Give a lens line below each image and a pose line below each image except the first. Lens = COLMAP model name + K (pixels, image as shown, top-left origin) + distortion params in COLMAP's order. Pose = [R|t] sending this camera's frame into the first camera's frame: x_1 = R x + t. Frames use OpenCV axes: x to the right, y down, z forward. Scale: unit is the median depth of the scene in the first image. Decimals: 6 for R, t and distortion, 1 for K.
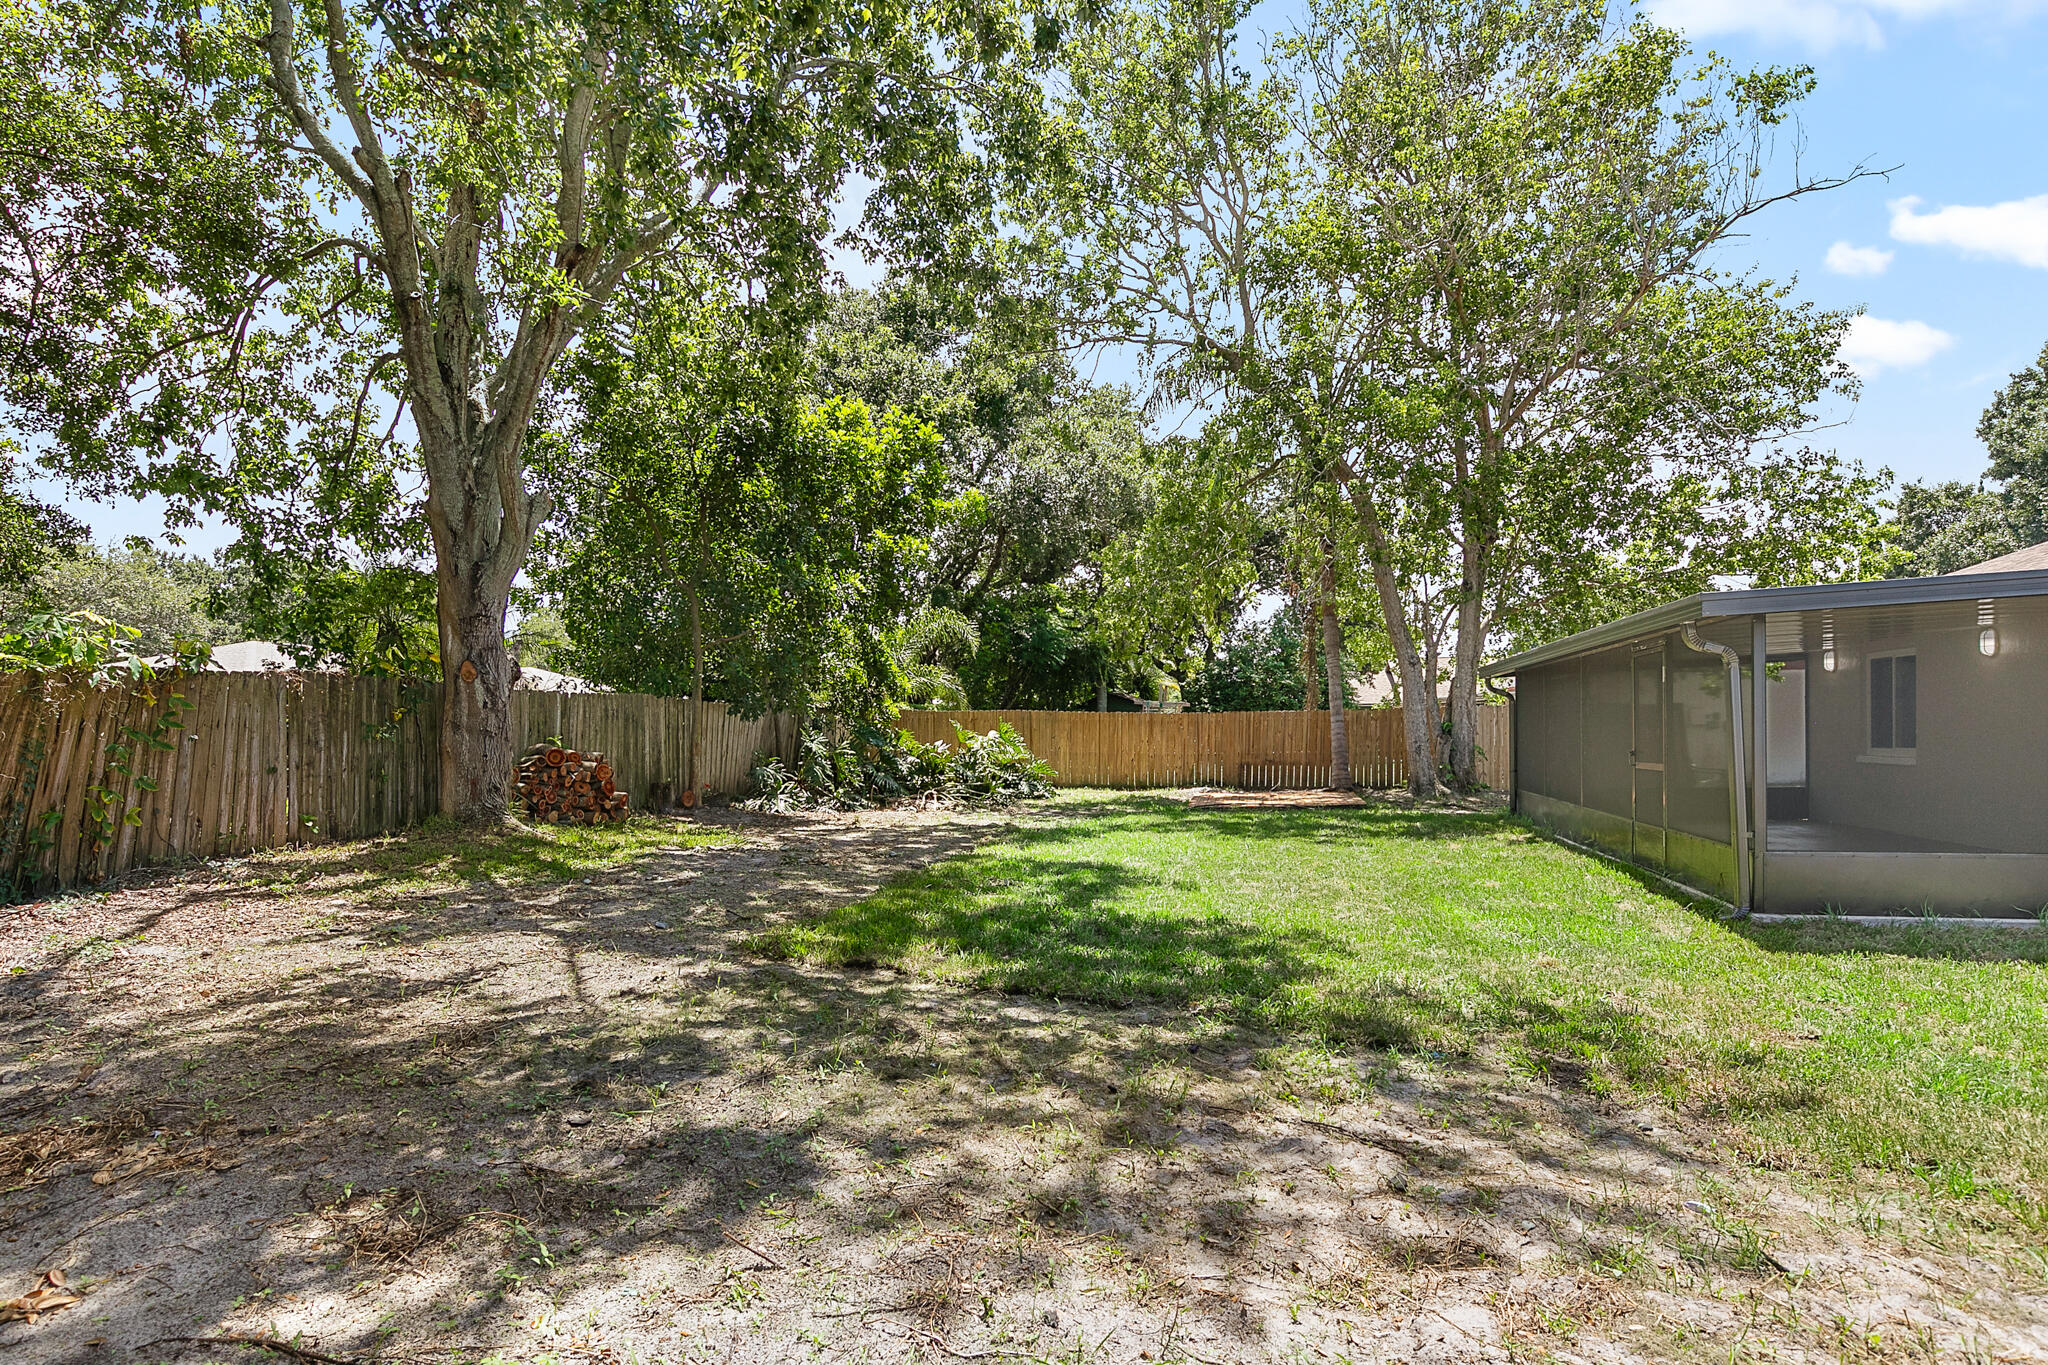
lens RADIAL K [[1073.9, 0, 1024.0], [0, 1073.9, 682.5], [0, 0, 1]] dist [-0.005178, -0.000415]
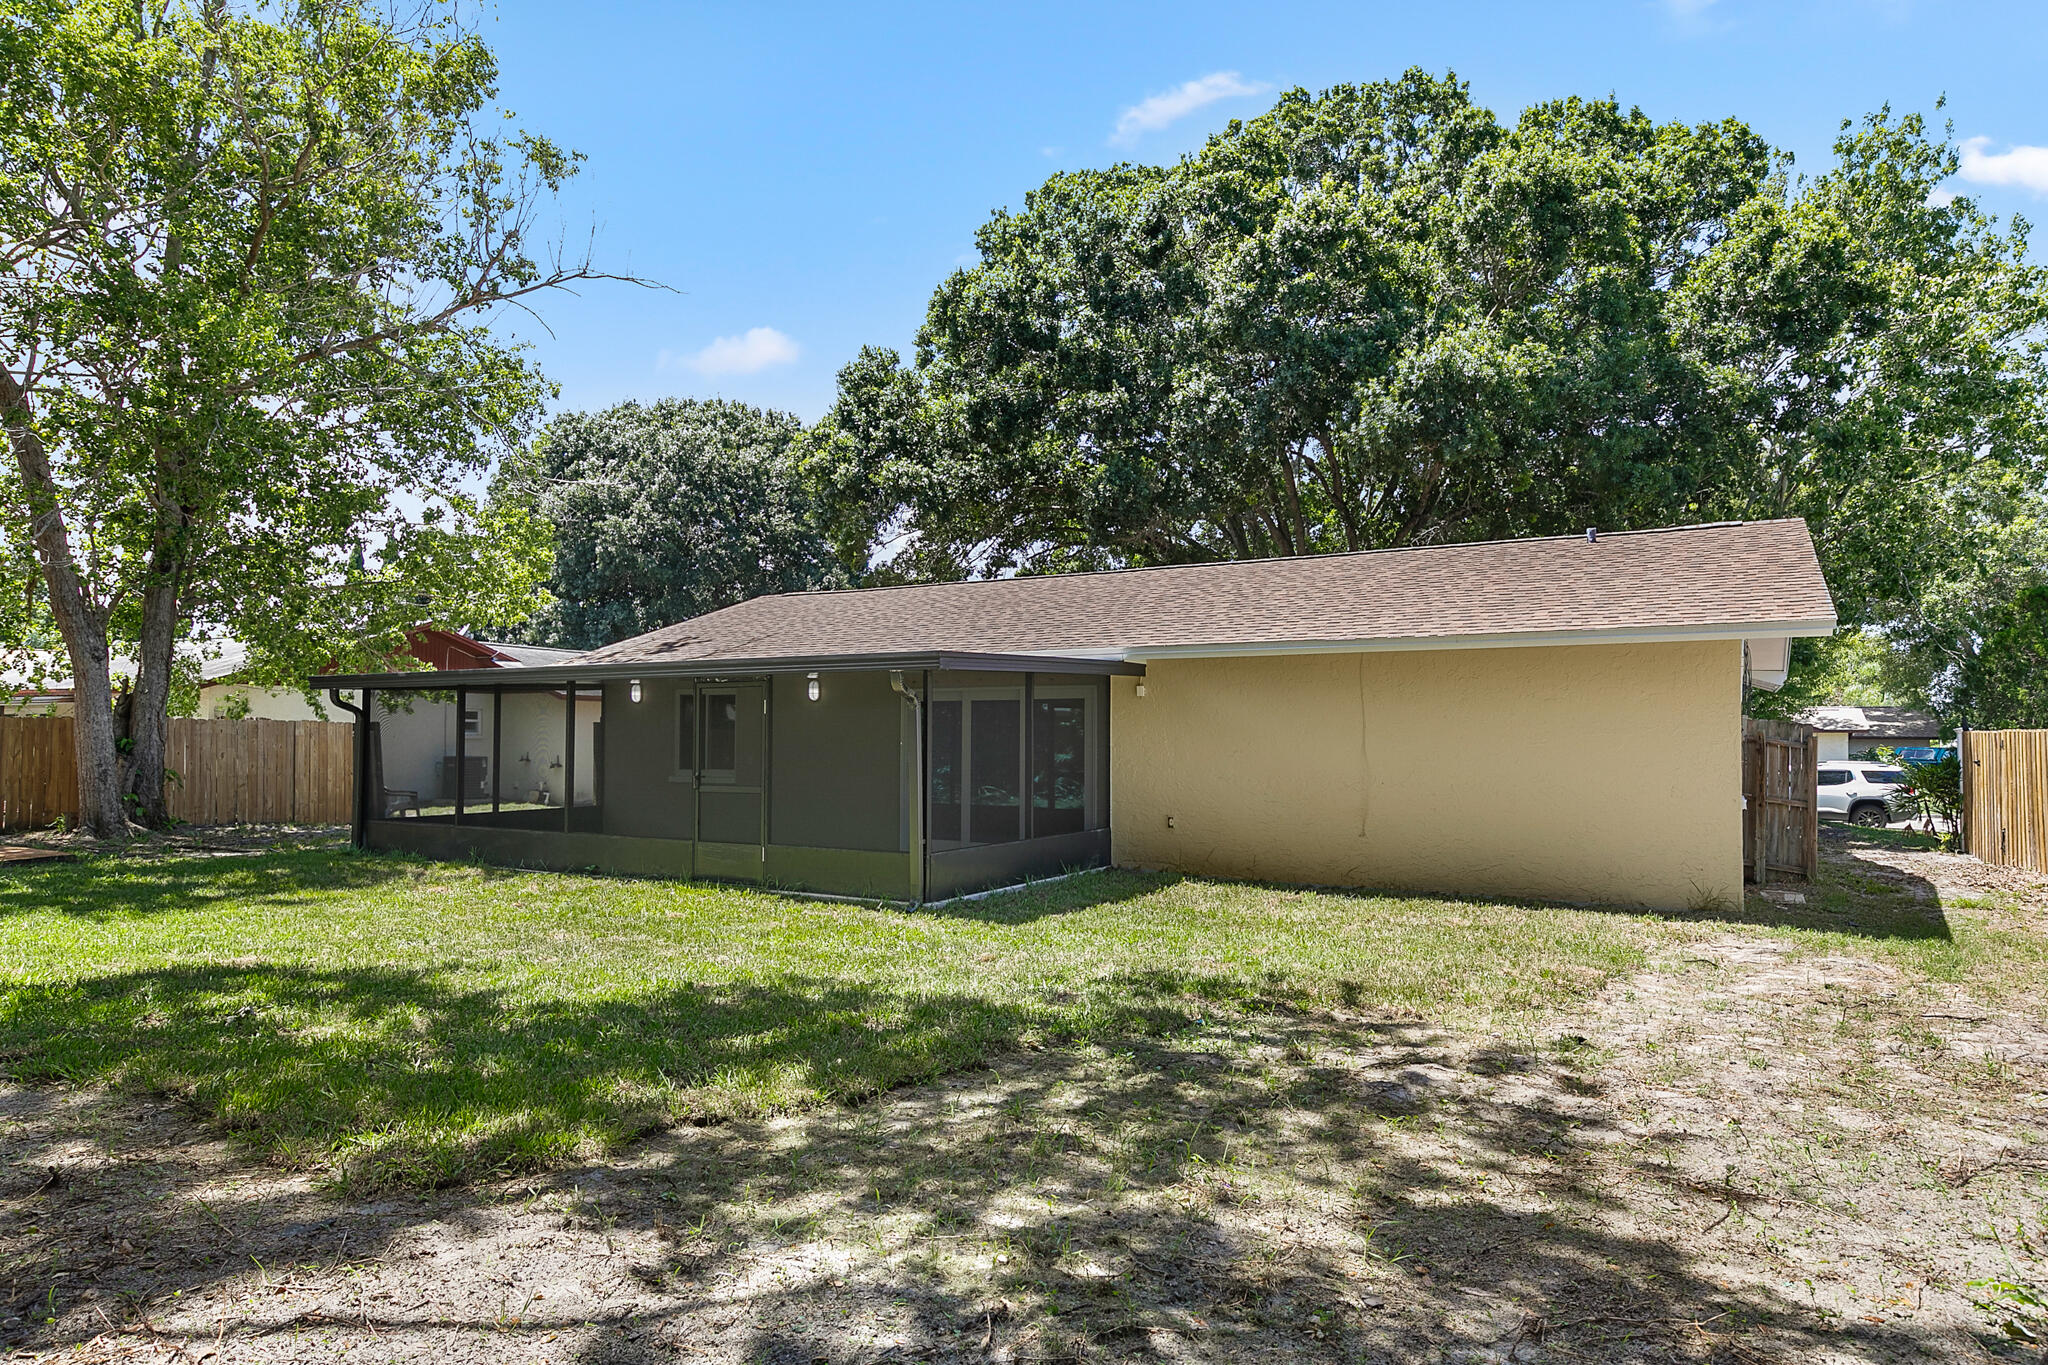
lens RADIAL K [[1138.1, 0, 1024.0], [0, 1138.1, 682.5], [0, 0, 1]] dist [0.034396, 0.000800]
pose [[0.316216, 0.062296, 0.946639, -0.421880], [-0.055590, 0.997344, -0.047064, 0.004305], [-0.947057, -0.037741, 0.318840, 0.315467]]
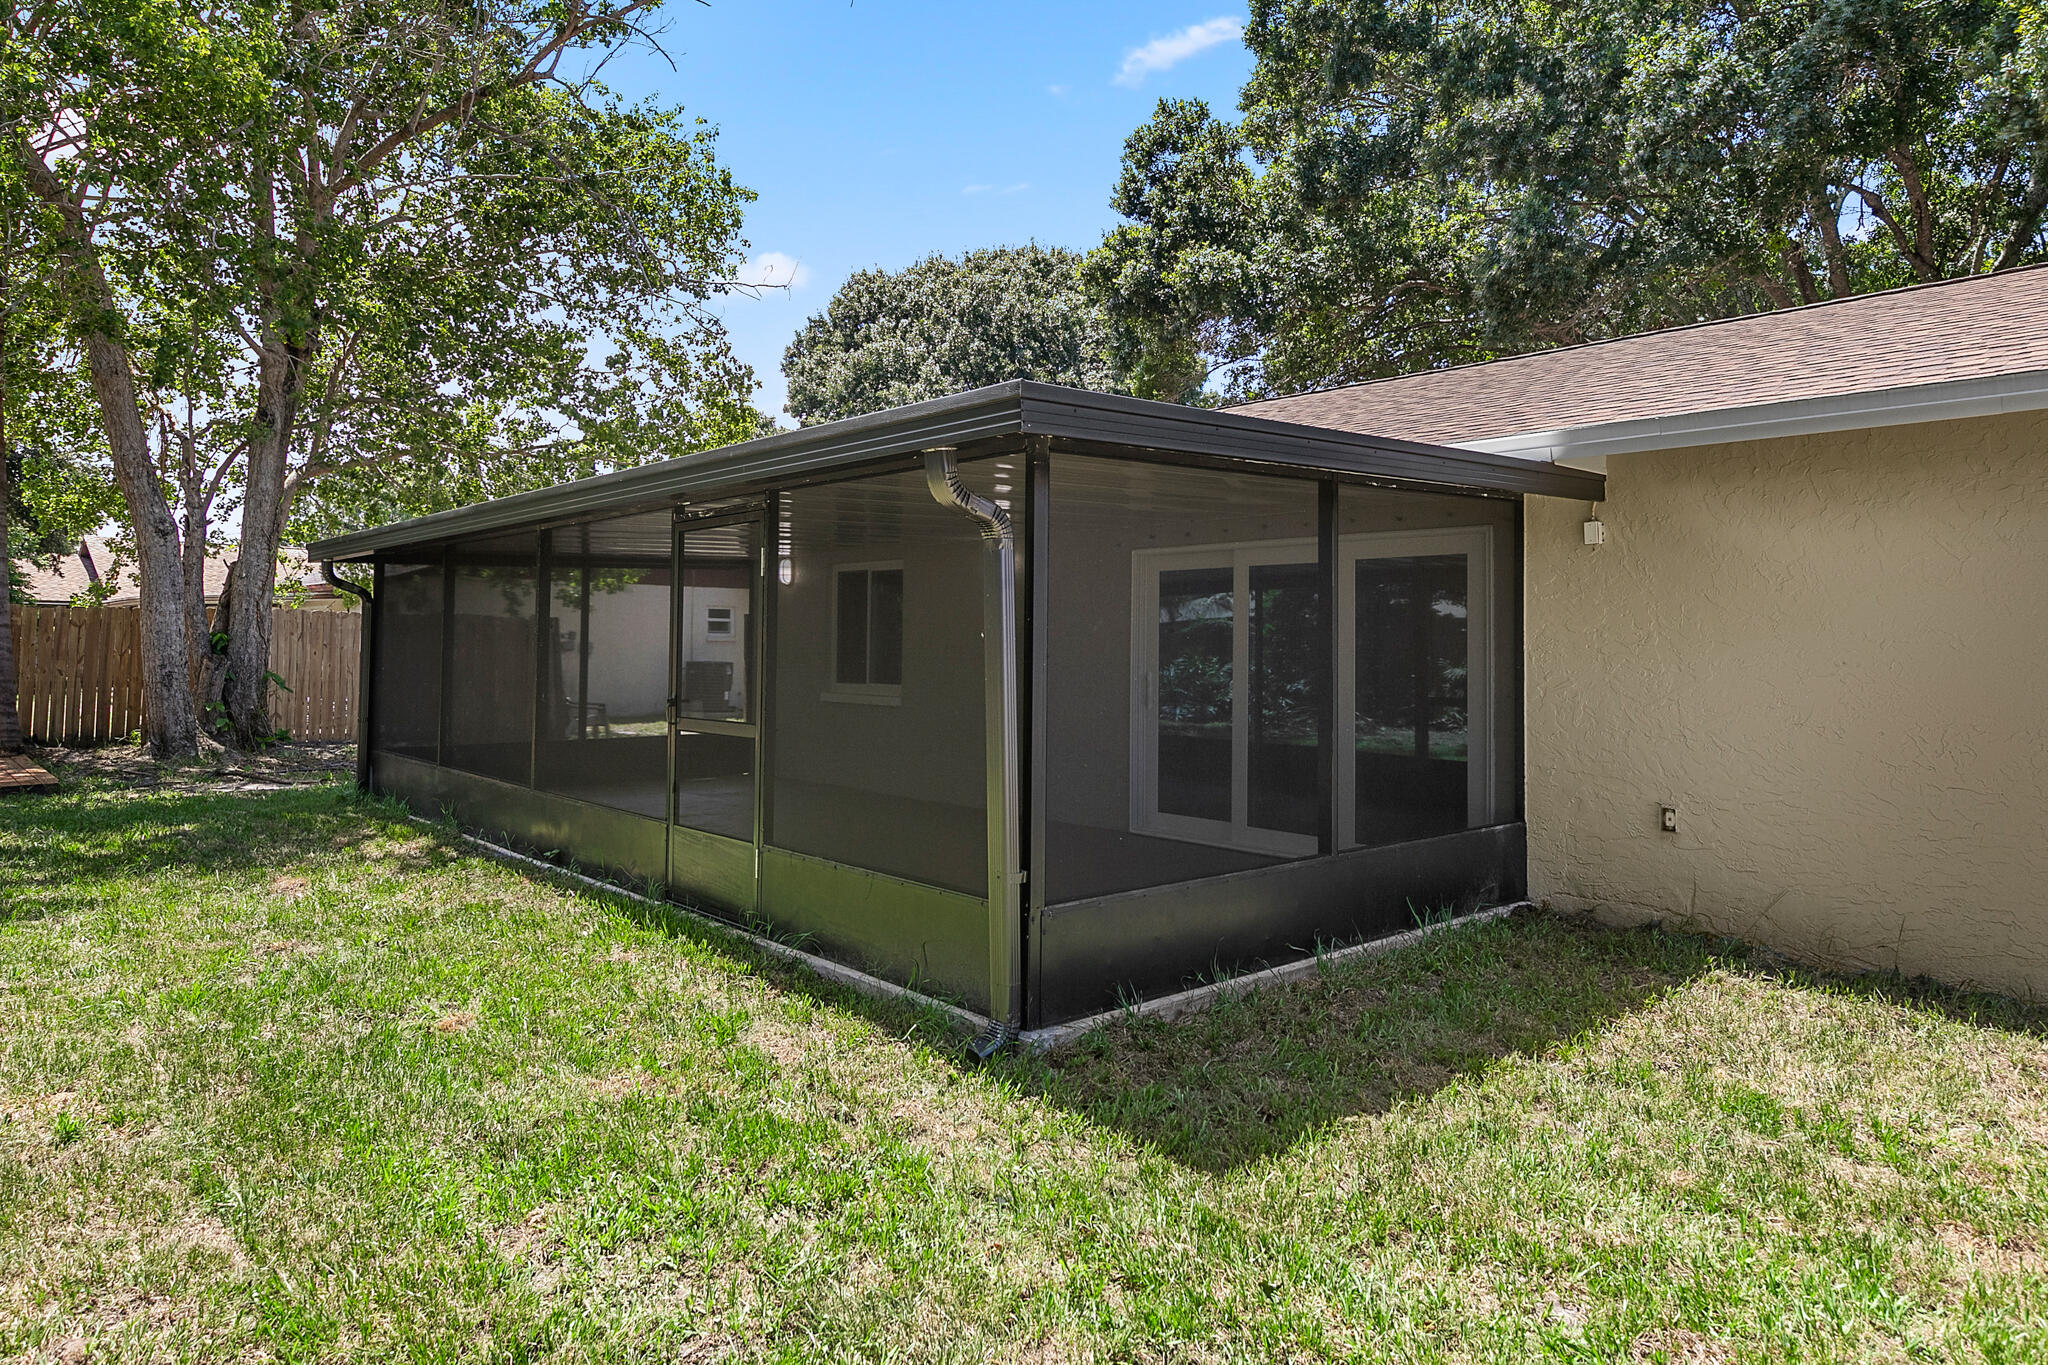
lens RADIAL K [[1304.2, 0, 1044.0], [0, 1304.2, 627.1], [0, 0, 1]] dist [0.004434, 0.001775]
pose [[0.569431, 0.036118, 0.821245, 0.113990], [-0.059715, 0.998212, -0.002496, 0.017060], [-0.819867, -0.047619, 0.570570, 0.429083]]
